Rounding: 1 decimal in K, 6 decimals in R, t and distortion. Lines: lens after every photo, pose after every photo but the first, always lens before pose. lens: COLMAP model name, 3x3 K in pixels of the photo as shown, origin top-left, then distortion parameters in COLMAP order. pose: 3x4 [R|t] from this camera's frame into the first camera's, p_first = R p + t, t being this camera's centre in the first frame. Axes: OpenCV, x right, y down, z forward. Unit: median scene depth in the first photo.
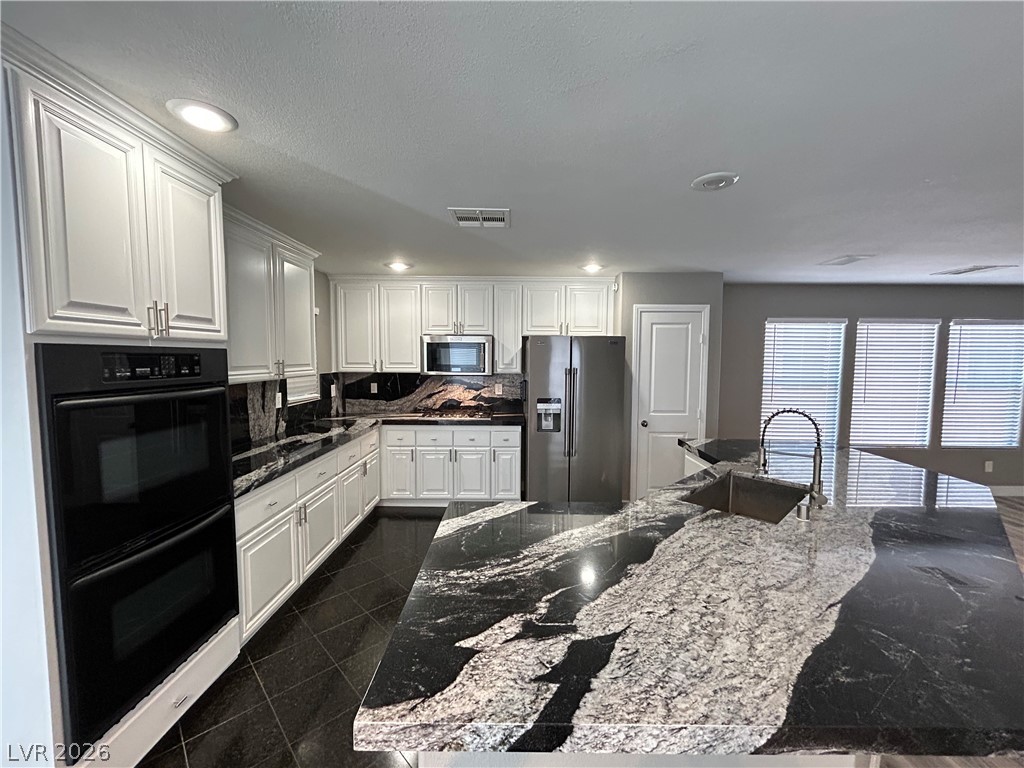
lens RADIAL K [[411.7, 0, 512.7], [0, 411.7, 384.8], [0, 0, 1]] dist [-0.001993, 0.001080]
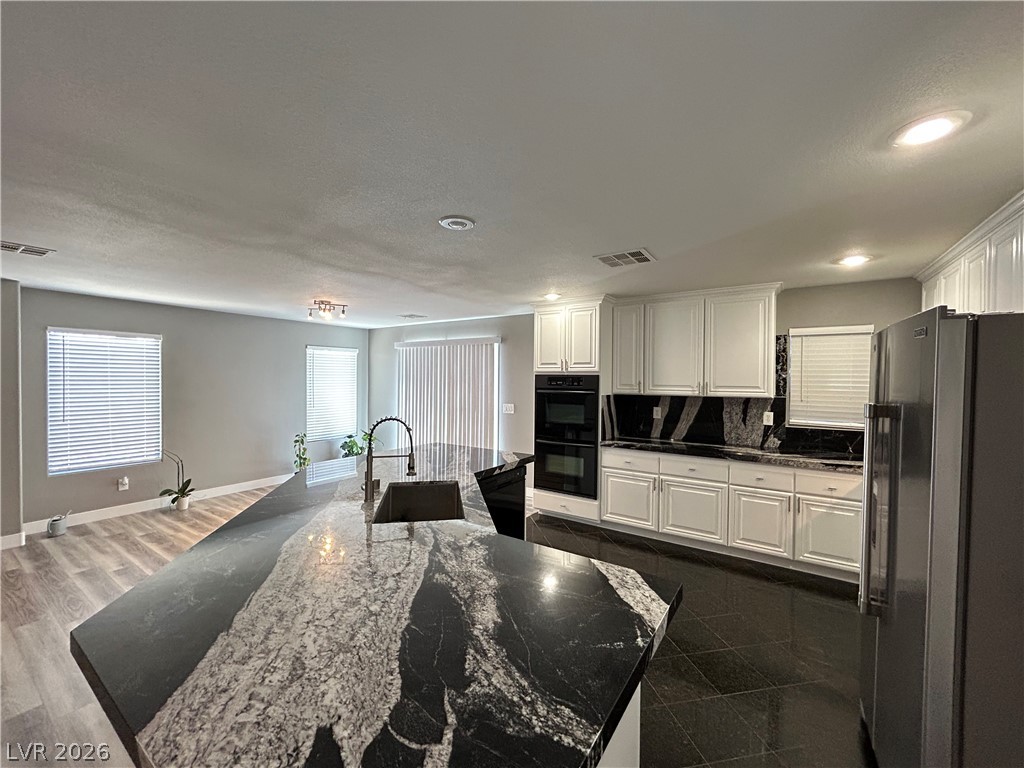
lens RADIAL K [[411.7, 0, 512.6], [0, 411.7, 381.5], [0, 0, 1]] dist [-0.001993, 0.001080]
pose [[-0.547115, -0.005377, -0.837040, 0.790932], [-0.070241, 0.996747, 0.039509, -0.060919], [0.834105, 0.080410, -0.545713, 1.032274]]
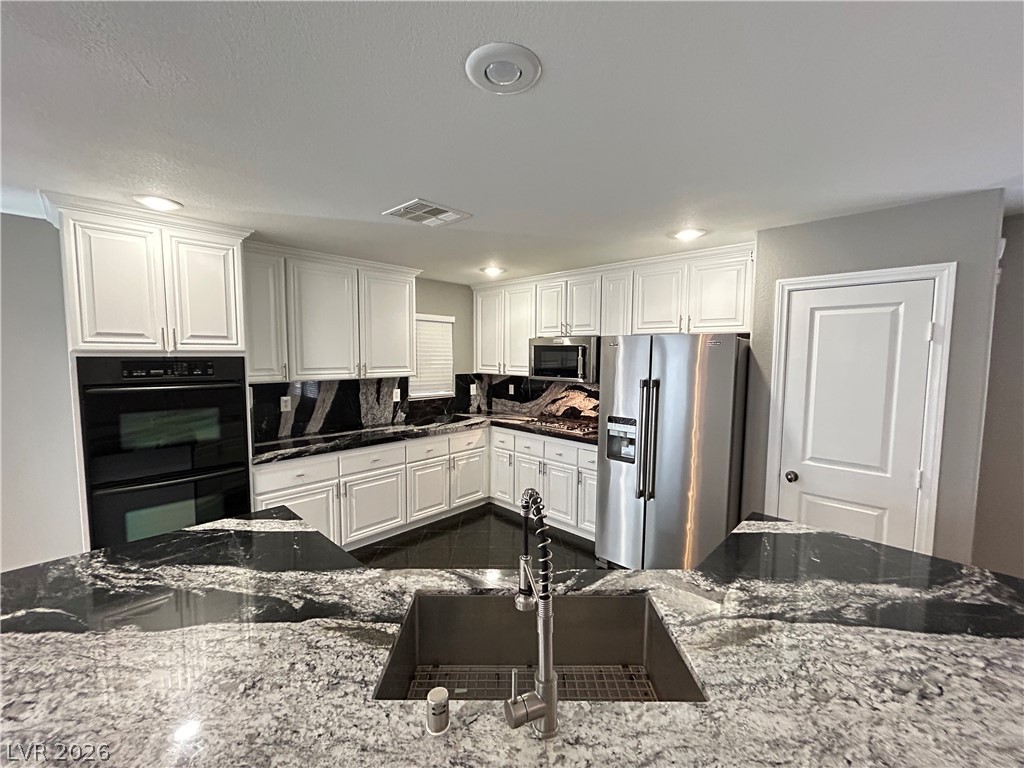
lens RADIAL K [[411.7, 0, 512.1], [0, 411.7, 383.8], [0, 0, 1]] dist [-0.001993, 0.001080]
pose [[0.726944, 0.051638, -0.684753, 0.525219], [-0.050576, 0.998487, 0.021606, -0.040530], [0.684832, 0.018926, 0.728455, 0.343855]]
